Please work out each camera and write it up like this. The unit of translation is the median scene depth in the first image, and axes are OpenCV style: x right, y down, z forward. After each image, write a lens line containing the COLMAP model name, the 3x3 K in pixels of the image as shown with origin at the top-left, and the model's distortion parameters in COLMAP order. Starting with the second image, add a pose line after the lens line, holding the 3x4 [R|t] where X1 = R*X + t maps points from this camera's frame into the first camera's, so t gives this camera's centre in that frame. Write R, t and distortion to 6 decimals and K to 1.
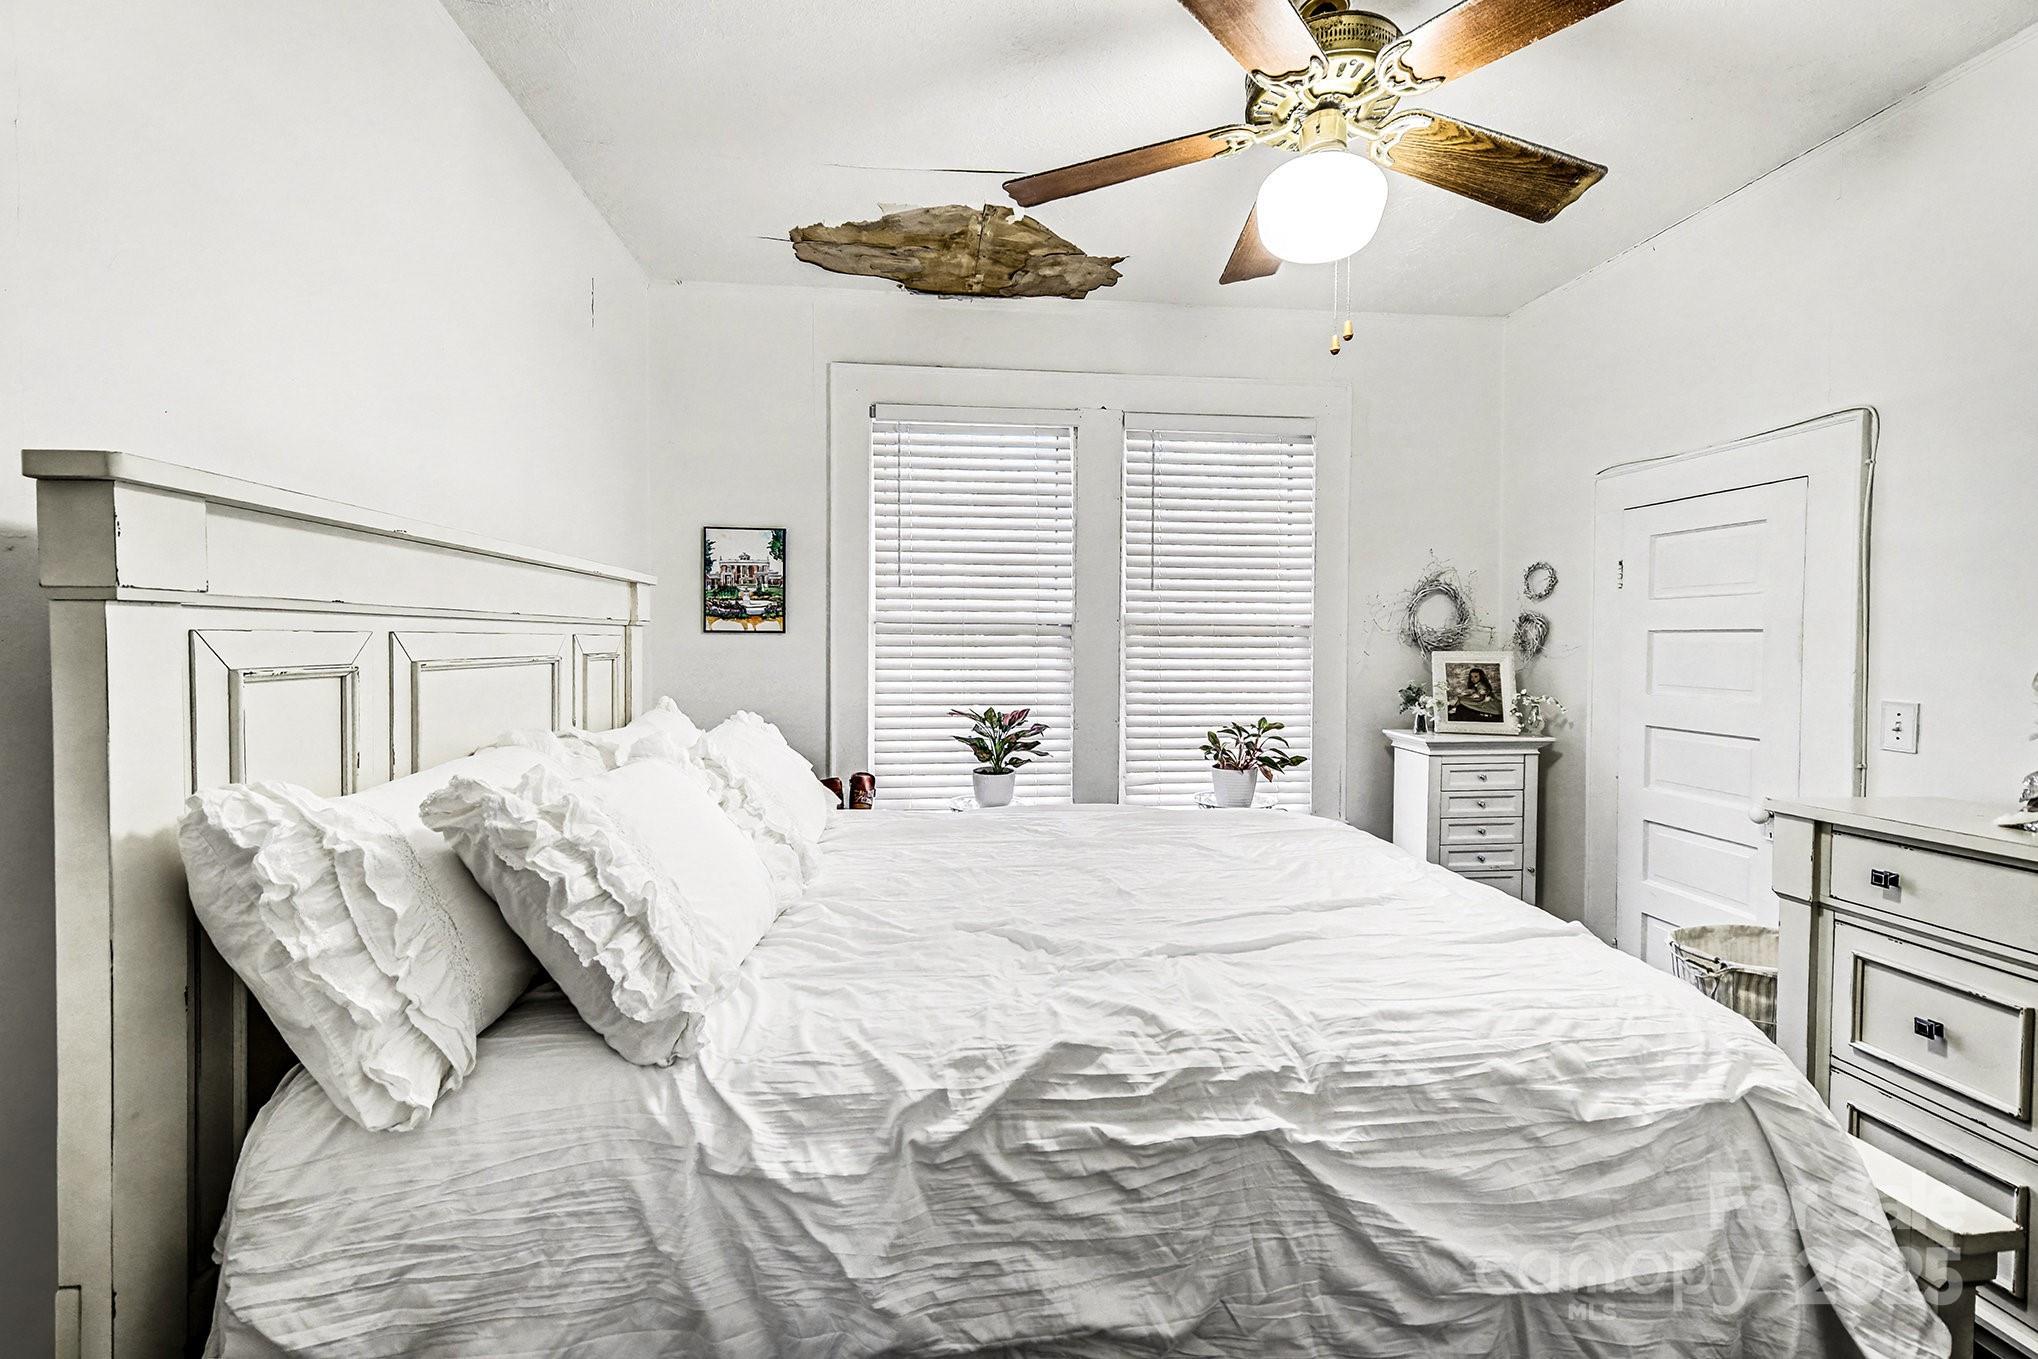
lens RADIAL K [[885.0, 0, 1030.4], [0, 885.0, 662.2], [0, 0, 1]] dist [0.002032, 0.000265]
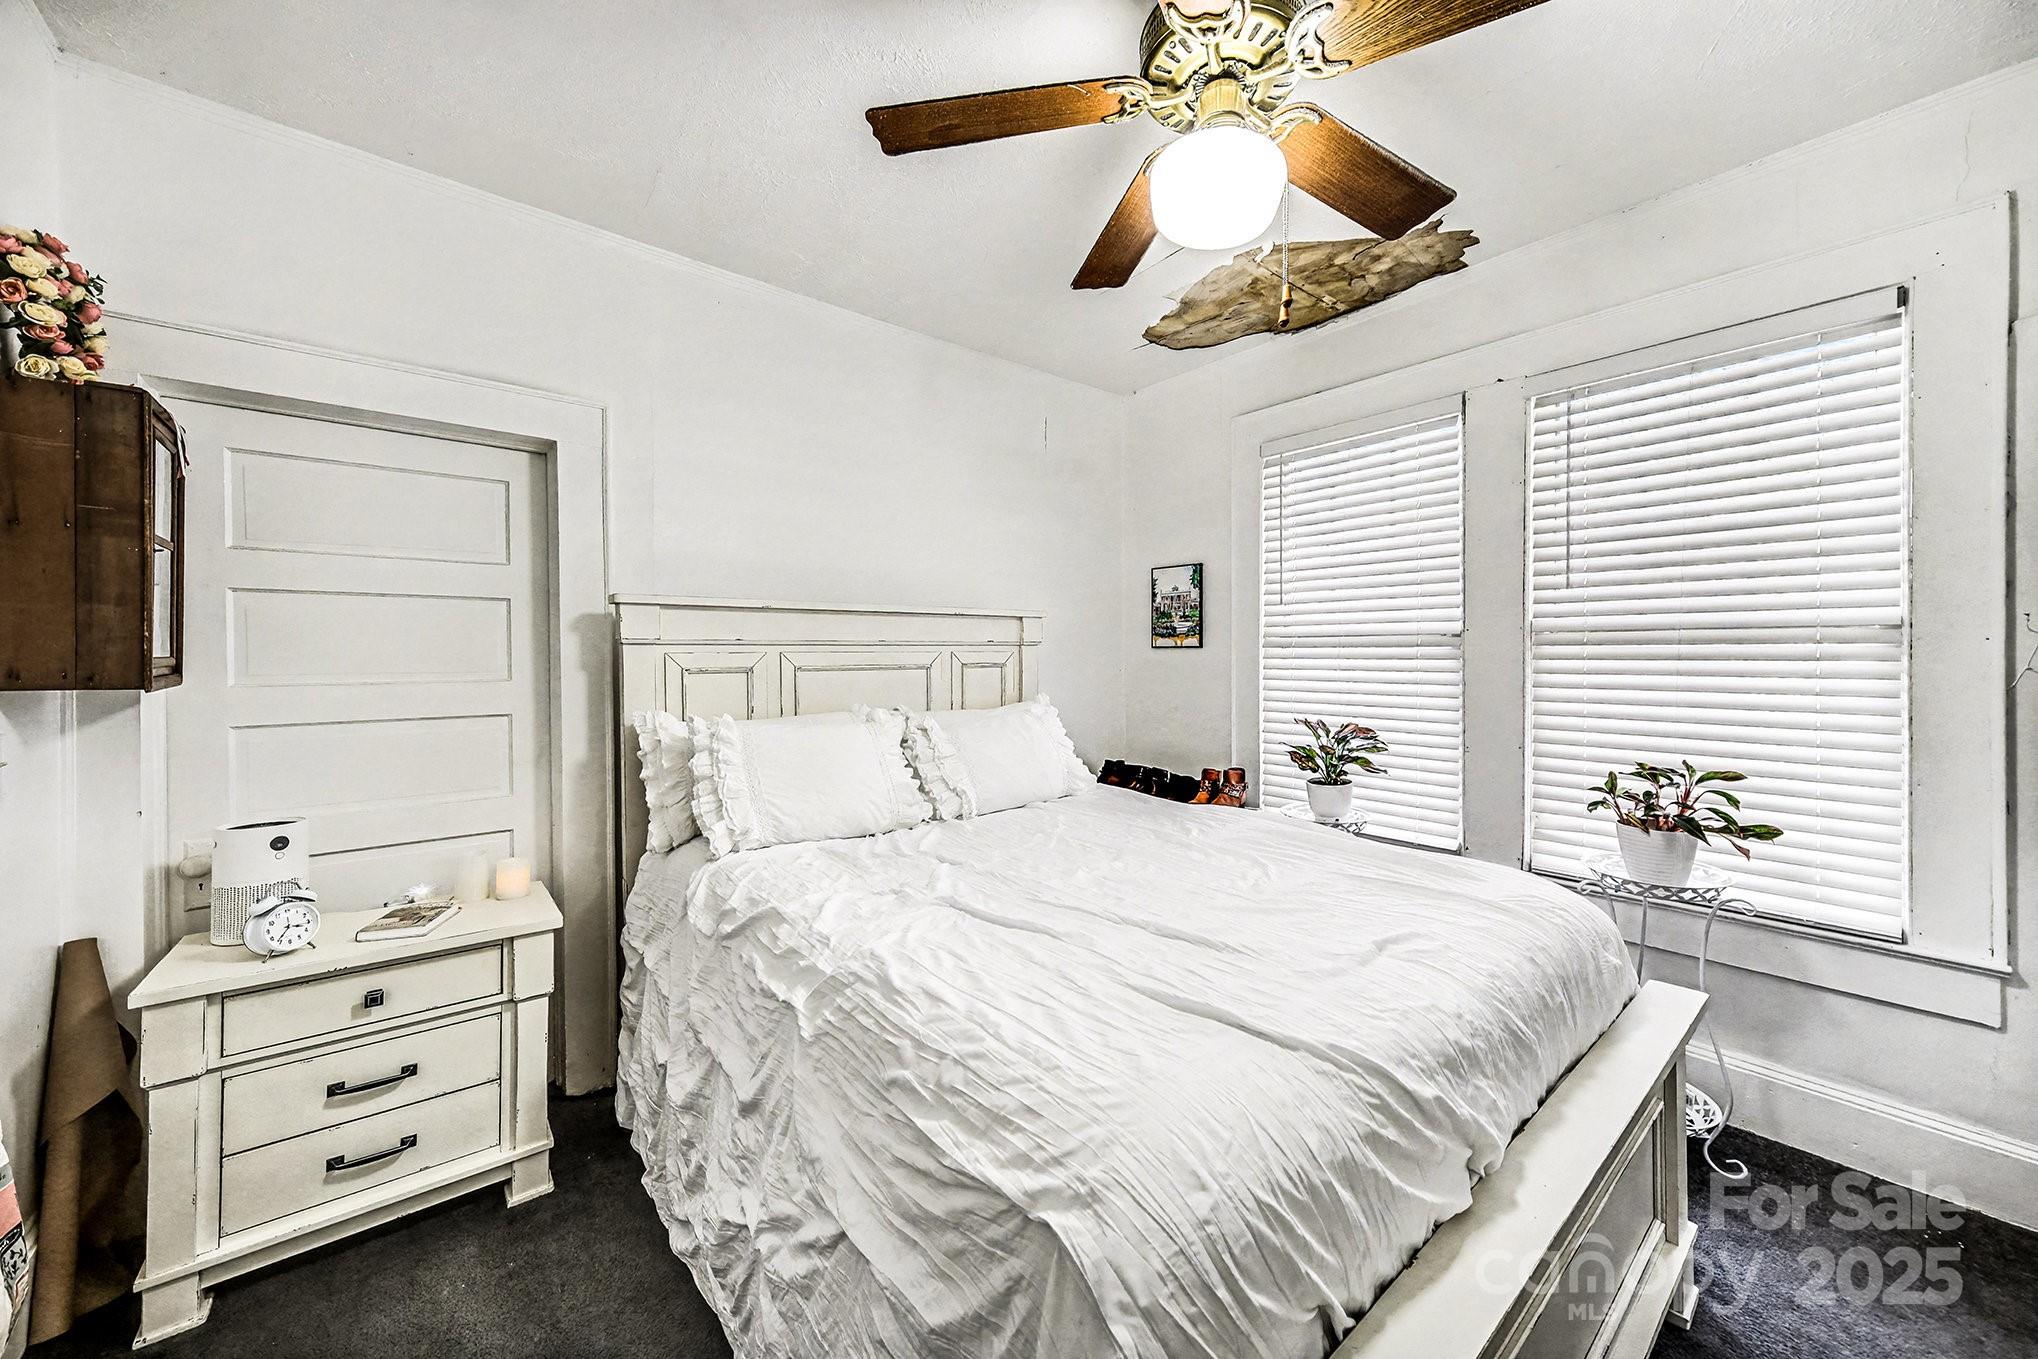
lens RADIAL K [[798.8, 0, 1055.1], [0, 798.8, 664.7], [0, 0, 1]] dist [0.001696, -0.000134]
pose [[0.521363, 0.006355, -0.853311, 0.582972], [-0.013638, 0.999907, -0.000886, -0.005770], [0.853226, 0.012099, 0.521401, 0.256672]]
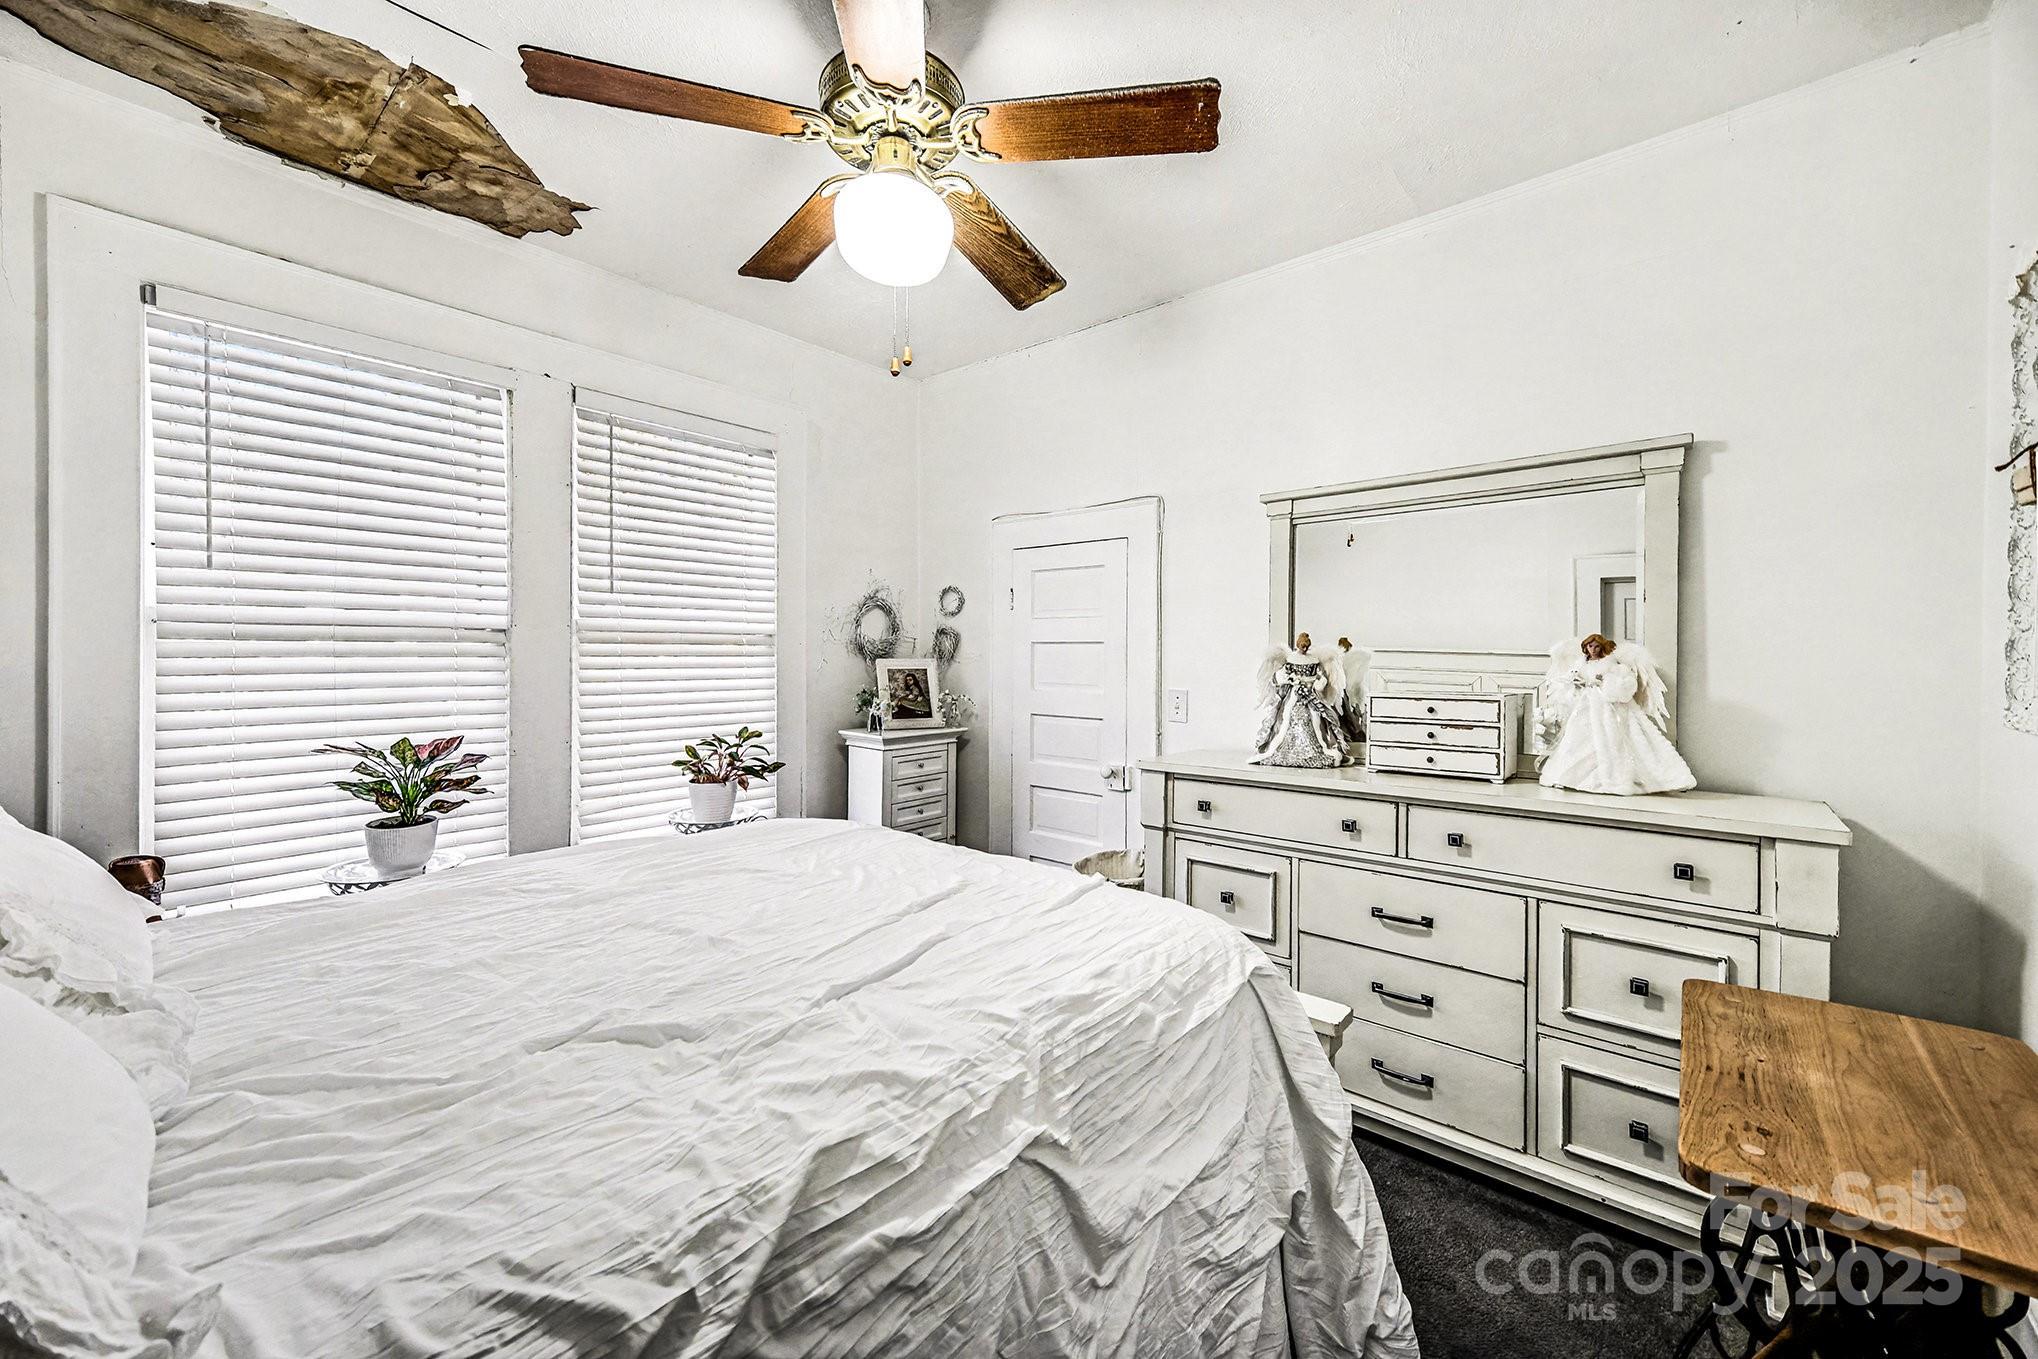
lens RADIAL K [[798.8, 0, 1055.1], [0, 798.8, 664.7], [0, 0, 1]] dist [0.001696, -0.000134]
pose [[0.716728, -0.011689, 0.697255, -0.118757], [0.015239, 0.999883, 0.001097, -0.002837], [-0.697187, 0.009839, 0.716822, 0.124766]]
